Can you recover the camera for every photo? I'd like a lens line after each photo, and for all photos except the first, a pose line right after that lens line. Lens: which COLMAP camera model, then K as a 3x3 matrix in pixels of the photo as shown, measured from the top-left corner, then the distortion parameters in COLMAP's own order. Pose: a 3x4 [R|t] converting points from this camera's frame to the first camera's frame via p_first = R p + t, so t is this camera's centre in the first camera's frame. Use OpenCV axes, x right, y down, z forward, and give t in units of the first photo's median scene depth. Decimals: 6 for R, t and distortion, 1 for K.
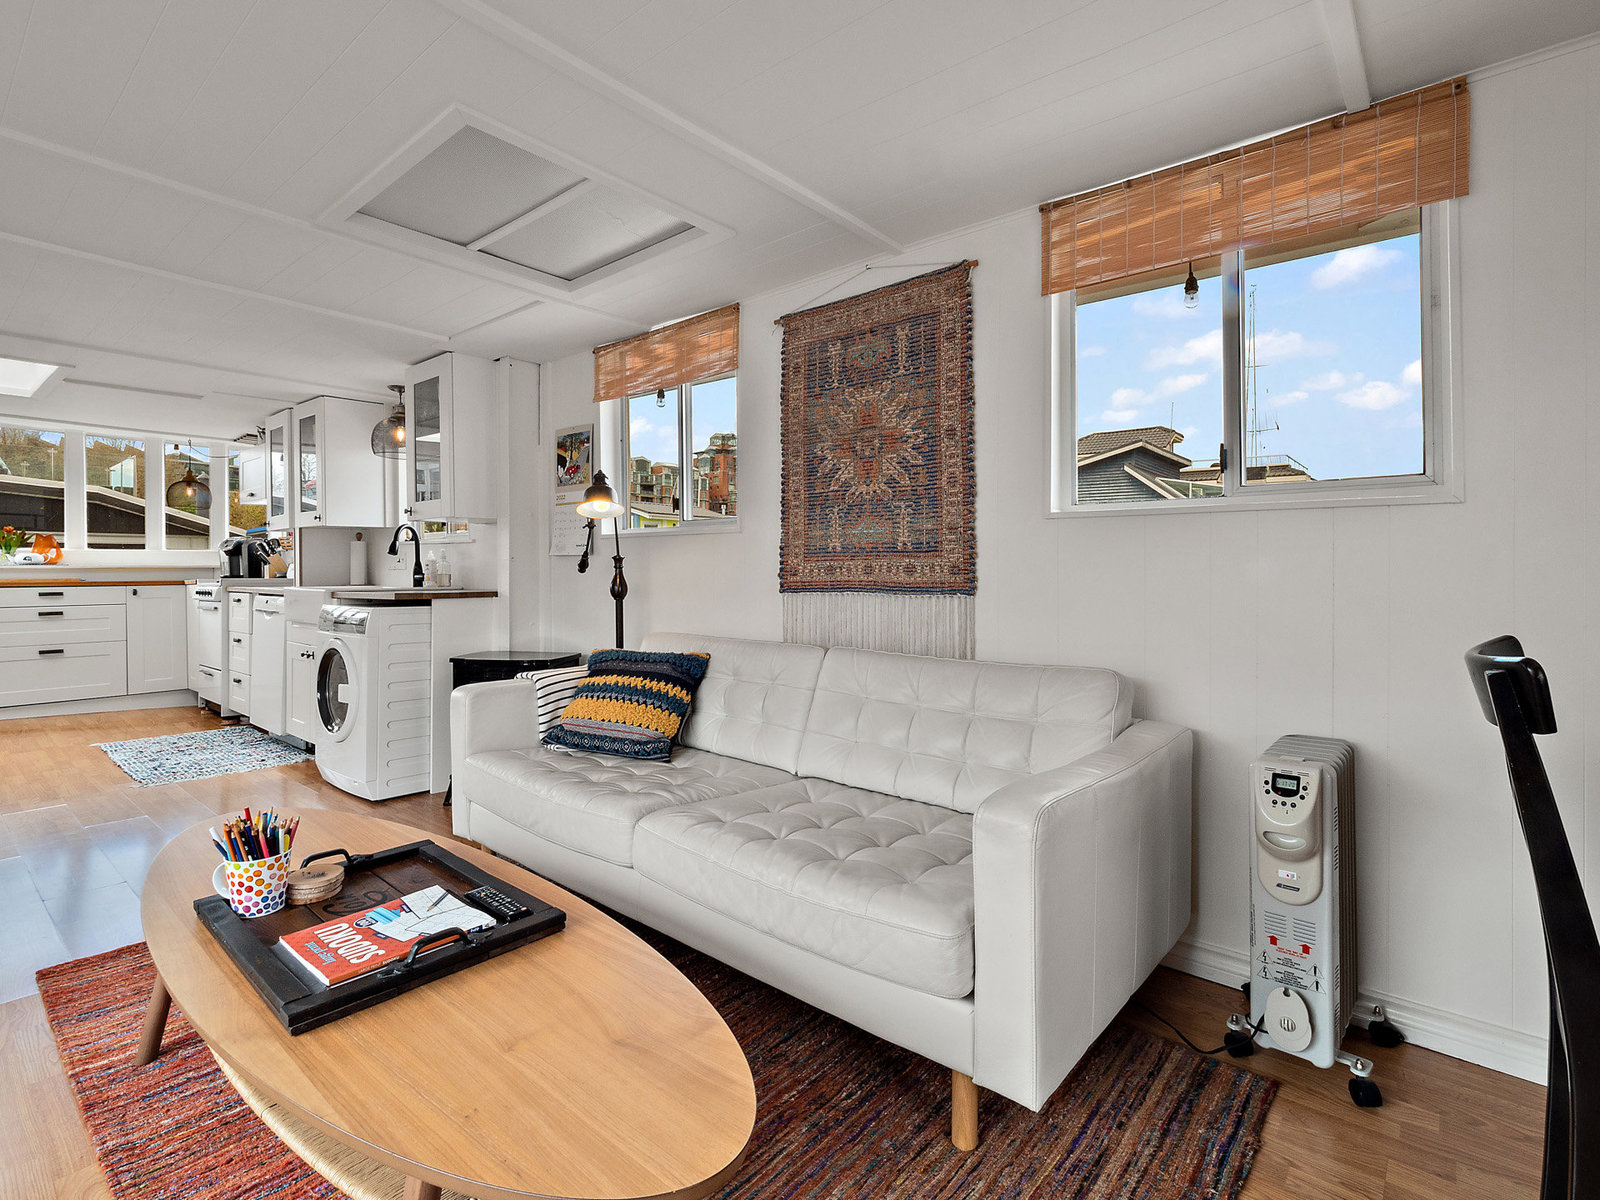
lens RADIAL K [[778.1, 0, 803.5], [0, 778.1, 564.4], [0, 0, 1]] dist [0.002367, -0.001866]
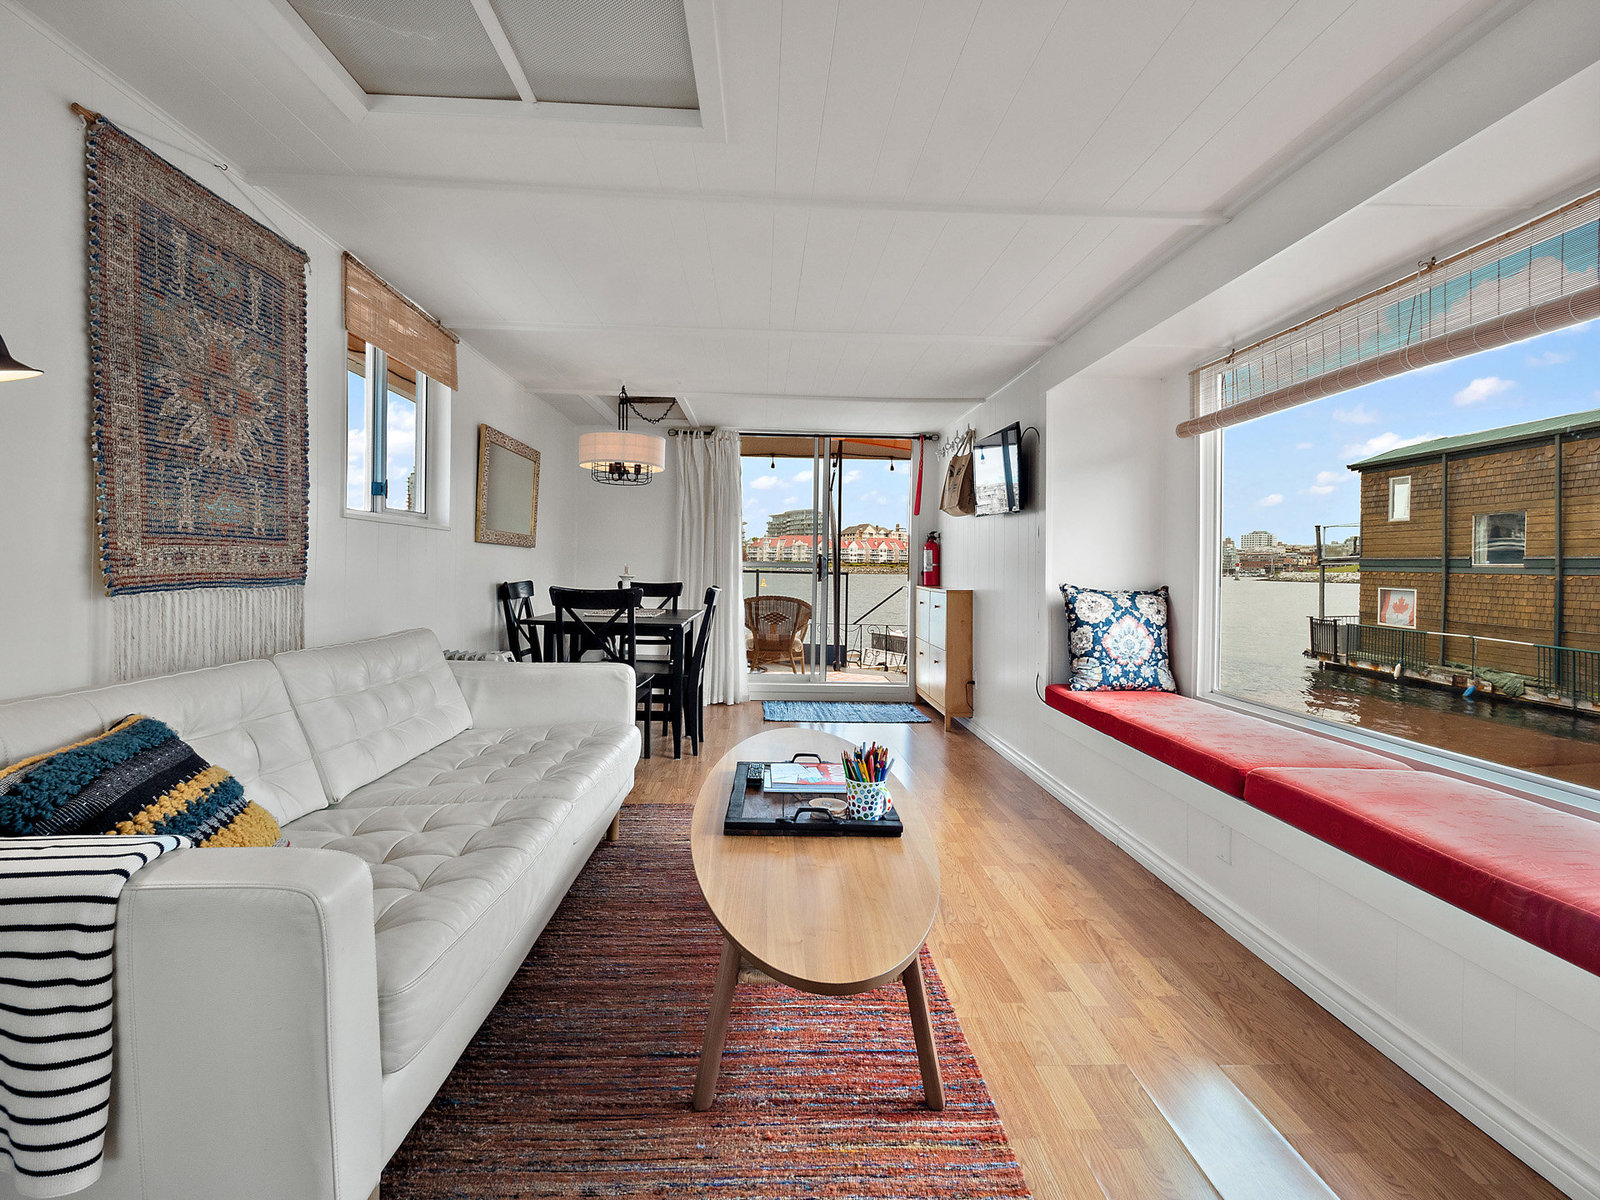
lens RADIAL K [[778.1, 0, 803.5], [0, 778.1, 564.4], [0, 0, 1]] dist [0.002367, -0.001866]
pose [[-0.687483, -0.009601, 0.726137, -0.766817], [-0.022599, 0.999711, -0.008178, 0.005303], [-0.725848, -0.022032, -0.687502, 0.964341]]
